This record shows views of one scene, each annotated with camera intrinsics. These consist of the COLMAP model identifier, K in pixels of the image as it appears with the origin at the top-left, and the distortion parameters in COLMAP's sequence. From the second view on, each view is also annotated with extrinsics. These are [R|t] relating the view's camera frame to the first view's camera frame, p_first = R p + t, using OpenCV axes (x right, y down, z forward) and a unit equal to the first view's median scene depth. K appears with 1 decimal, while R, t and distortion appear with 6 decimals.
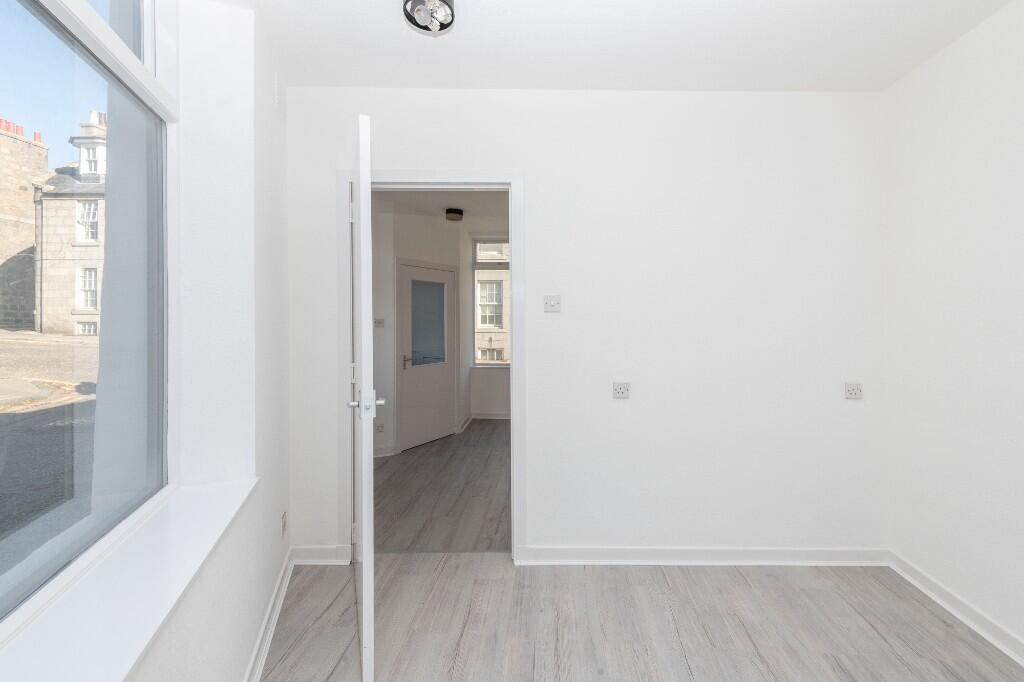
lens RADIAL K [[341.8, 0, 436.1], [0, 341.8, 330.6], [0, 0, 1]] dist [0.081451, 0.000004]
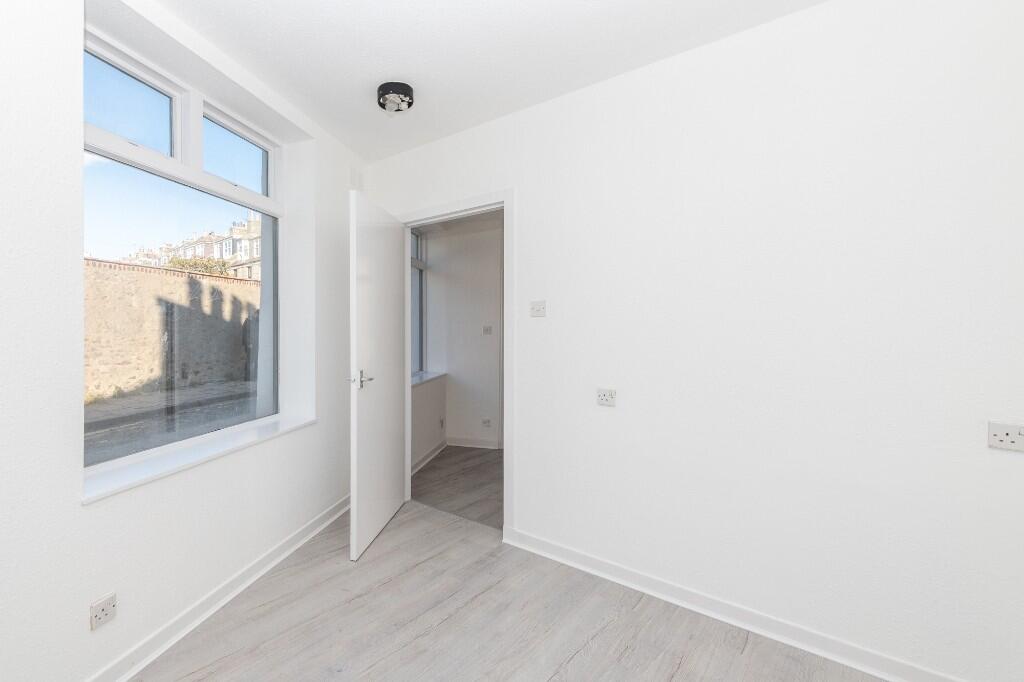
lens RADIAL K [[341.8, 0, 436.1], [0, 341.8, 330.6], [0, 0, 1]] dist [0.081451, 0.000004]
pose [[0.821602, -0.005580, -0.570035, 0.691847], [0.009812, 0.999942, 0.004355, -0.018688], [0.569978, -0.009172, 0.821609, -0.037736]]
